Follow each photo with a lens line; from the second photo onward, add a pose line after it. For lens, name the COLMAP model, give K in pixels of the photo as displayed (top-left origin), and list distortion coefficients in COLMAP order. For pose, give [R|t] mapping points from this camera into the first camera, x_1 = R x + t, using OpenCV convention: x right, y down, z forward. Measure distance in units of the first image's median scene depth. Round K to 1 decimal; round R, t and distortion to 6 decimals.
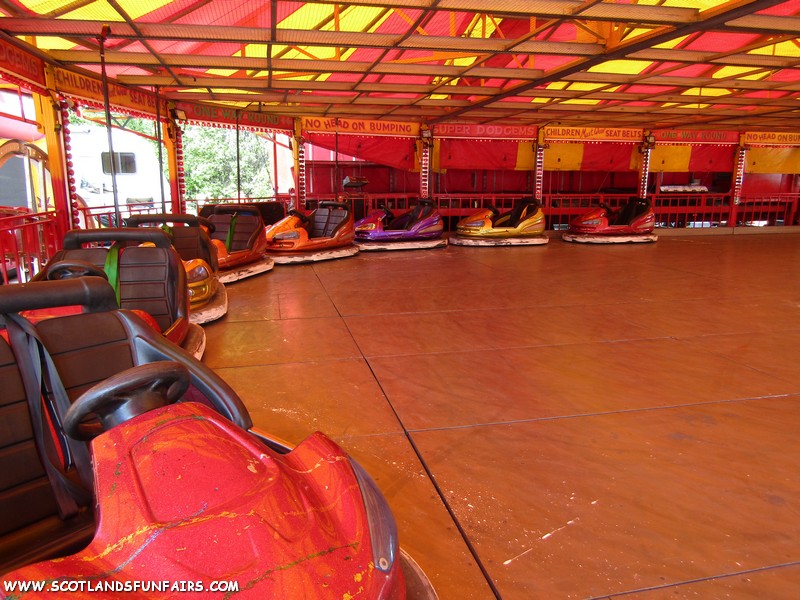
lens RADIAL K [[570.2, 0, 397.9], [0, 570.2, 297.8], [0, 0, 1]] dist [-0.000029, -0.001194]
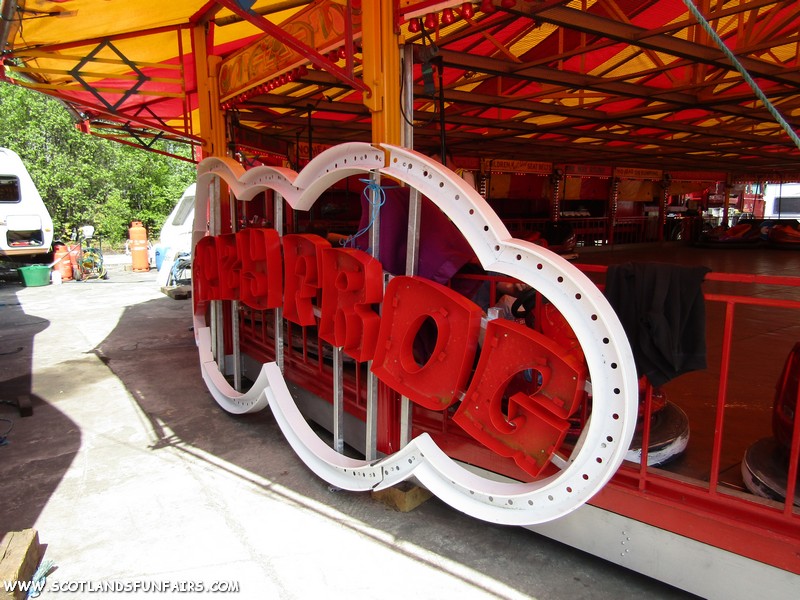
lens RADIAL K [[570.2, 0, 401.0], [0, 570.2, 300.2], [0, 0, 1]] dist [-0.000029, -0.001194]
pose [[0.918027, -0.066735, 0.390861, -0.316099], [0.079615, 0.996684, -0.016822, -0.021753], [-0.388442, 0.046561, 0.920296, 0.060493]]
